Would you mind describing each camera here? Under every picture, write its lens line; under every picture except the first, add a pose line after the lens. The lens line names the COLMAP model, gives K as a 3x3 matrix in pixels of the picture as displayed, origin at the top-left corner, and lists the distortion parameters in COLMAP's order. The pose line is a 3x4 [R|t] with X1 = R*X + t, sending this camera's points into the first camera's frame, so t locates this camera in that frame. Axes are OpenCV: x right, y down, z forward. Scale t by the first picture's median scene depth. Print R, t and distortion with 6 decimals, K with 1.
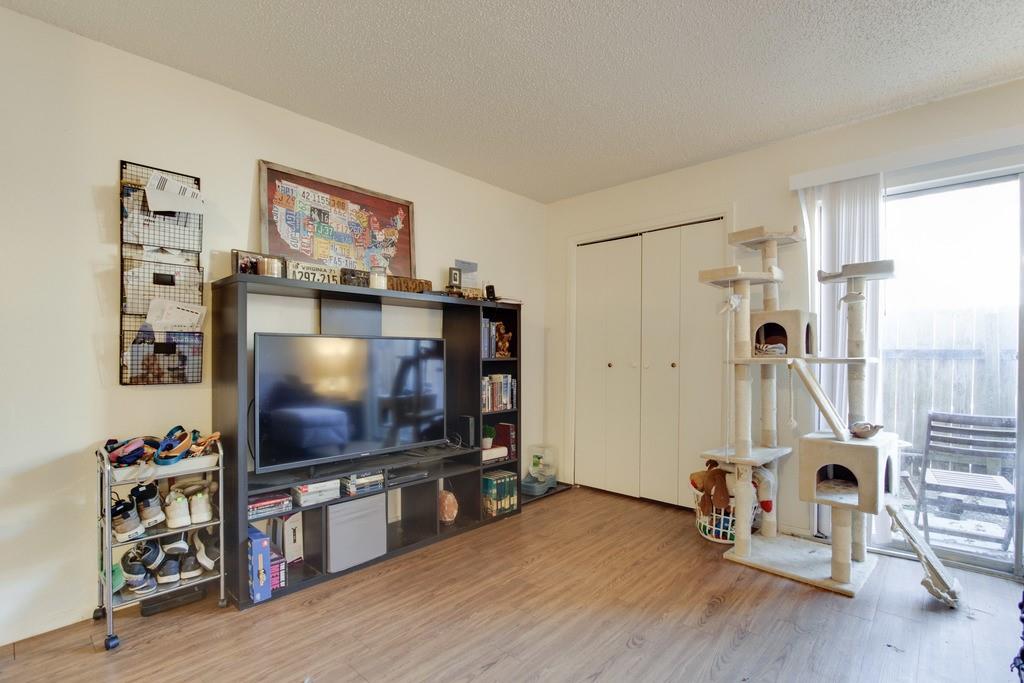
lens RADIAL K [[478.0, 0, 510.0], [0, 478.0, 356.5], [0, 0, 1]] dist [-0.017187, 0.001641]
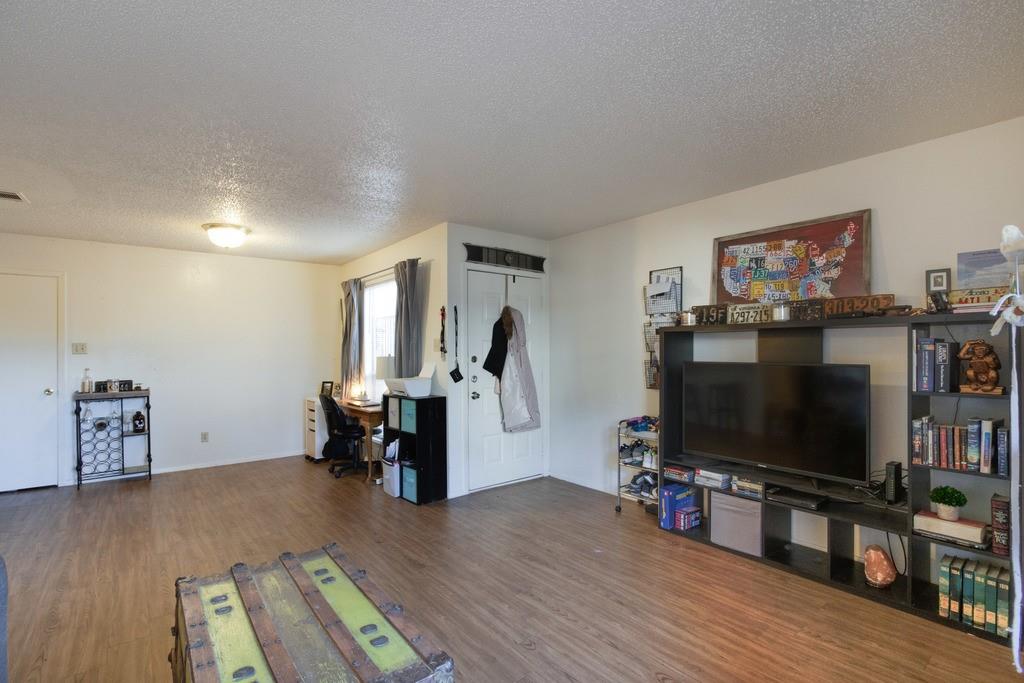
lens RADIAL K [[478.0, 0, 509.5], [0, 478.0, 347.4], [0, 0, 1]] dist [-0.017187, 0.001641]
pose [[-0.158010, -0.010382, -0.987383, 0.887724], [-0.003906, 0.999943, -0.009889, -0.063460], [0.987430, 0.002294, -0.158041, 0.556315]]
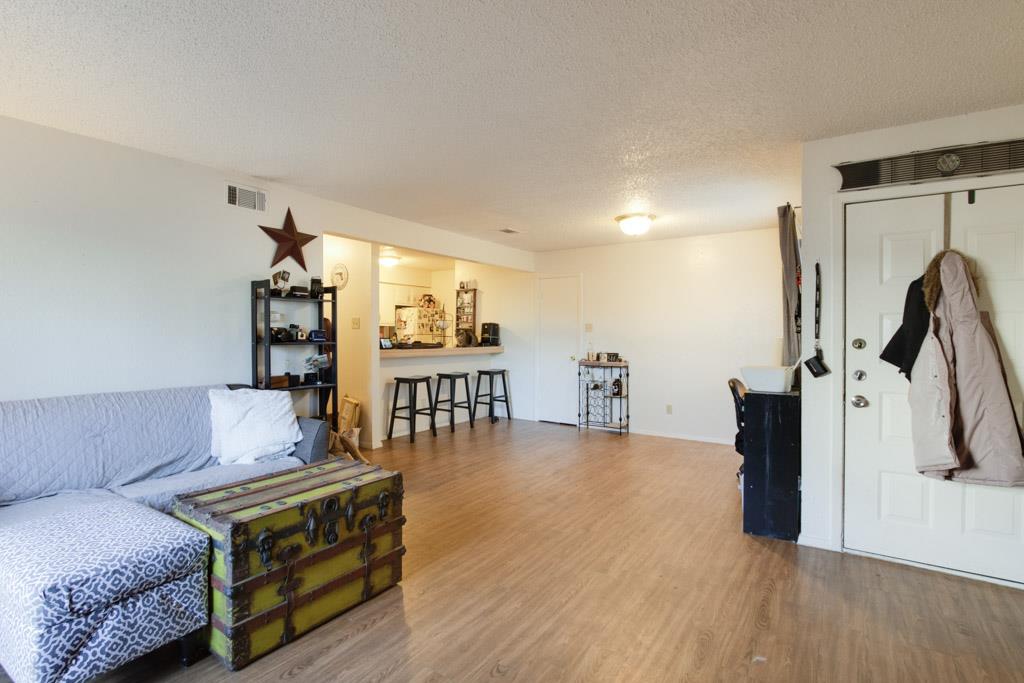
lens RADIAL K [[504.7, 0, 475.9], [0, 504.7, 327.4], [0, 0, 1]] dist [-0.019740, 0.002124]
pose [[-0.995091, -0.007217, -0.098697, 0.230127], [-0.007397, 0.999972, 0.001459, -0.069424], [0.098684, 0.002182, -0.995116, 1.153775]]
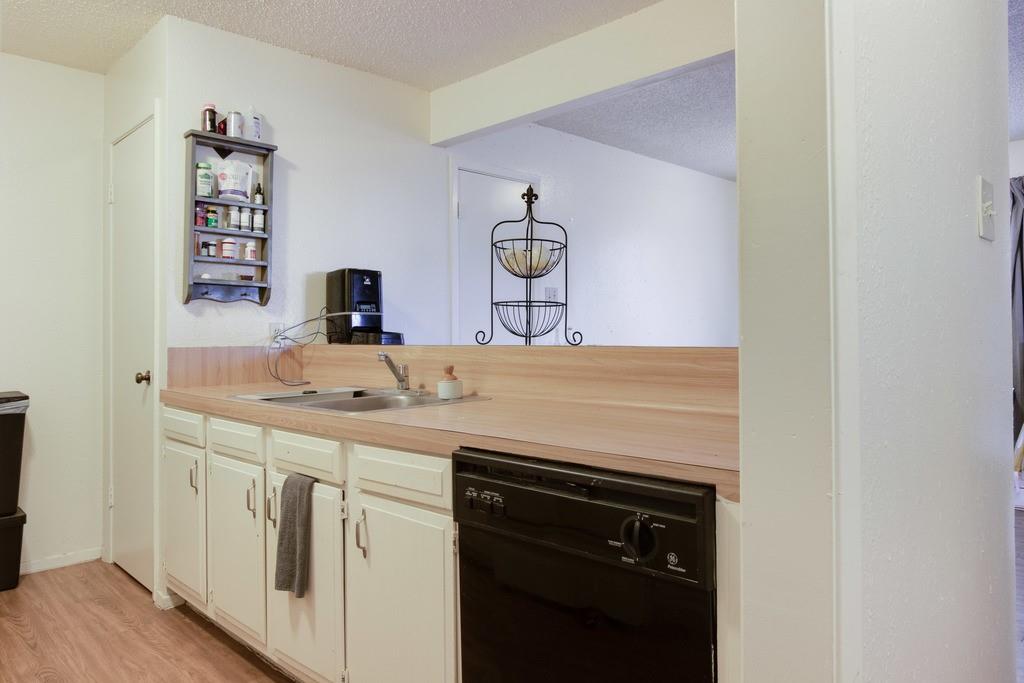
lens RADIAL K [[690.2, 0, 501.8], [0, 690.2, 314.1], [0, 0, 1]] dist [-0.019943, 0.008294]
pose [[-0.059892, -0.029055, -0.997782, 1.061082], [-0.004544, 0.999574, -0.028834, 0.019394], [0.998195, 0.002807, -0.059998, -1.291026]]
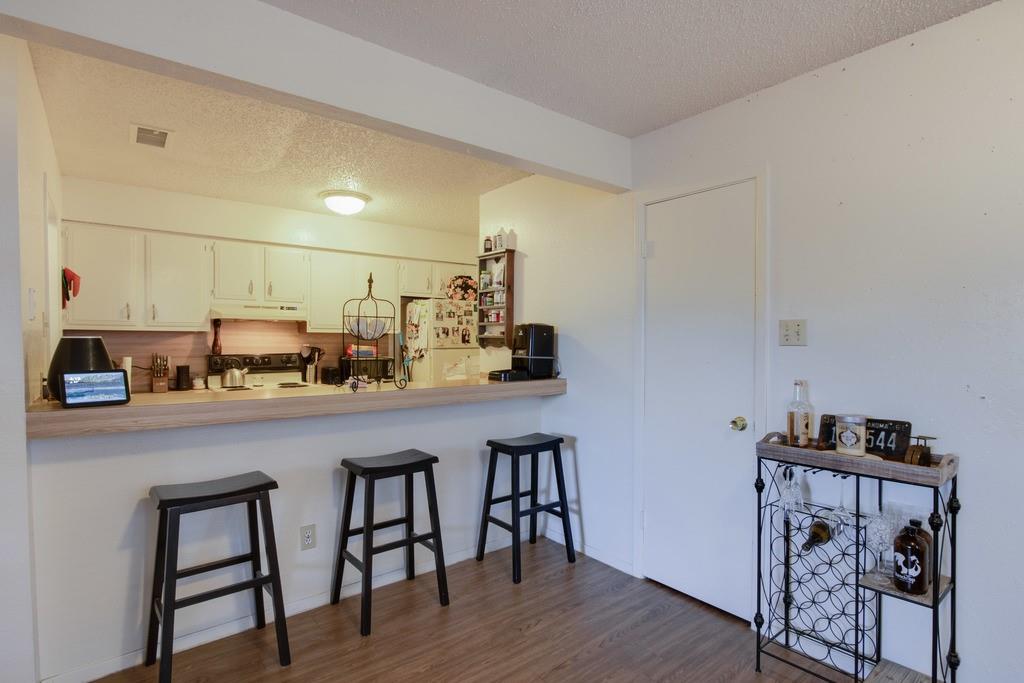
lens RADIAL K [[504.7, 0, 510.0], [0, 504.7, 349.0], [0, 0, 1]] dist [-0.019740, 0.002124]
pose [[-0.988989, -0.006893, 0.147827, -0.247080], [-0.002489, 0.999548, 0.029955, -0.067498], [-0.147966, 0.029258, -0.988560, -0.425392]]
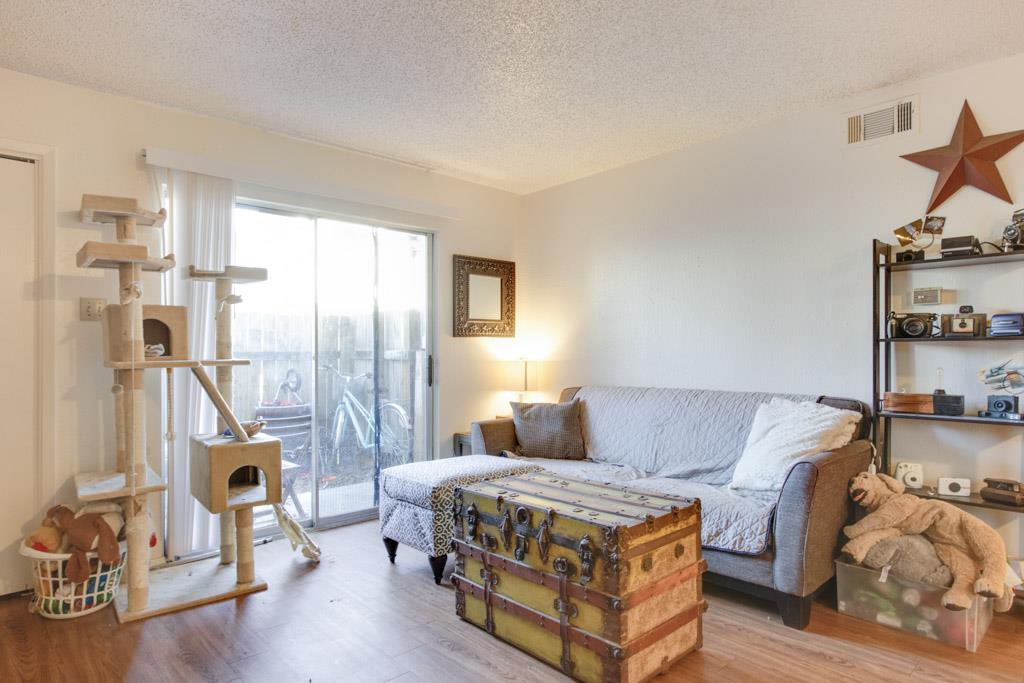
lens RADIAL K [[591.4, 0, 513.5], [0, 591.4, 351.0], [0, 0, 1]] dist [-0.020103, 0.007768]
pose [[0.080610, 0.004341, 0.996736, -0.417805], [0.012157, 0.999912, -0.005338, -0.000574], [-0.996672, 0.012548, 0.080550, 0.275568]]
